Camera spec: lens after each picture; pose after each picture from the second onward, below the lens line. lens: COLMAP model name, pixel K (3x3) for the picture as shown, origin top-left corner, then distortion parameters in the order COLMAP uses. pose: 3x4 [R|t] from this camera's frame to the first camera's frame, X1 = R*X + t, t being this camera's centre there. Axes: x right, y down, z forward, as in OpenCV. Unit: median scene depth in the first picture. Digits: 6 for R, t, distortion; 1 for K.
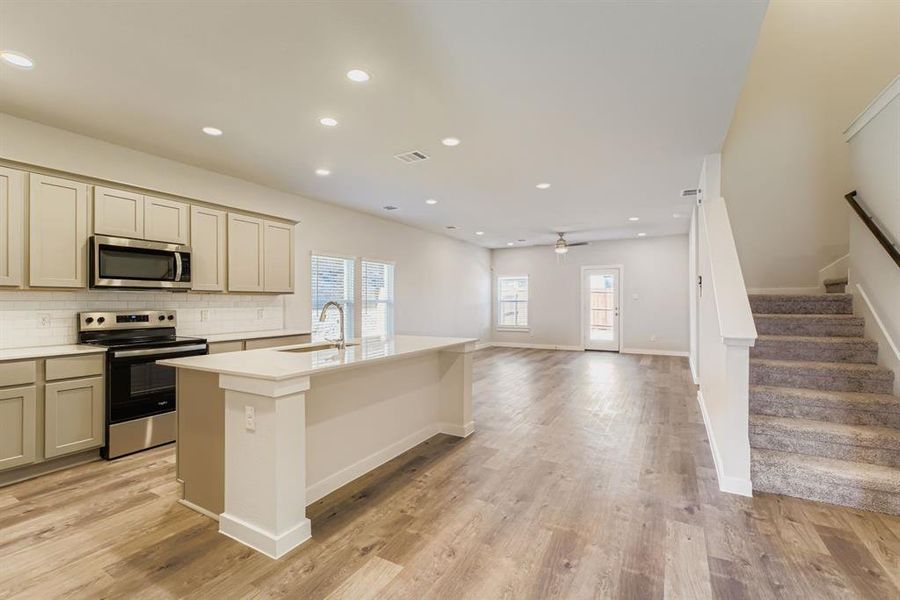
lens RADIAL K [[397.9, 0, 449.1], [0, 397.9, 301.6], [0, 0, 1]] dist [-0.001319, -0.000062]
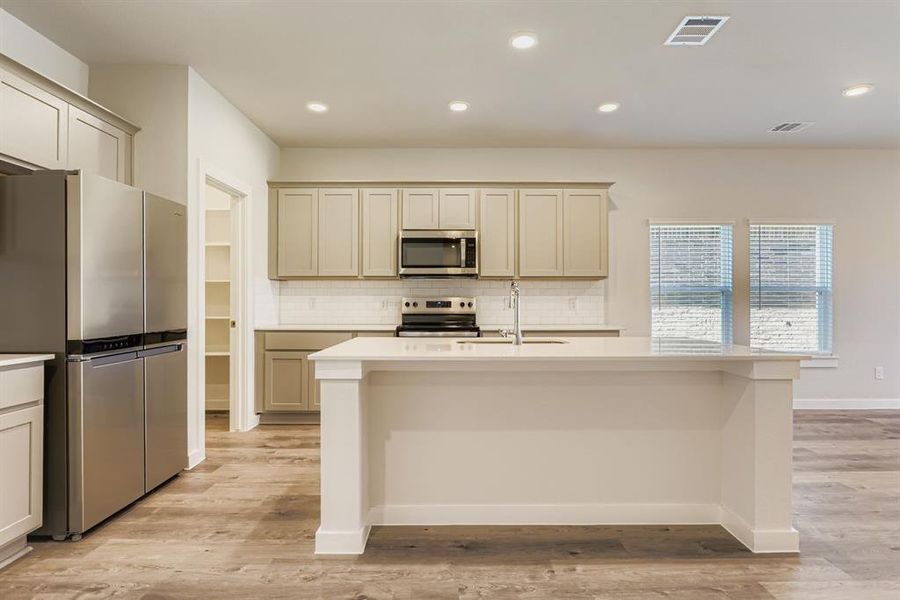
lens RADIAL K [[486.3, 0, 449.6], [0, 486.3, 296.4], [0, 0, 1]] dist [-0.008120, -0.001778]
pose [[0.494073, -0.004639, -0.869408, 0.370188], [-0.002436, 0.999974, -0.006721, 0.030591], [0.869417, 0.005439, 0.494049, 0.376478]]
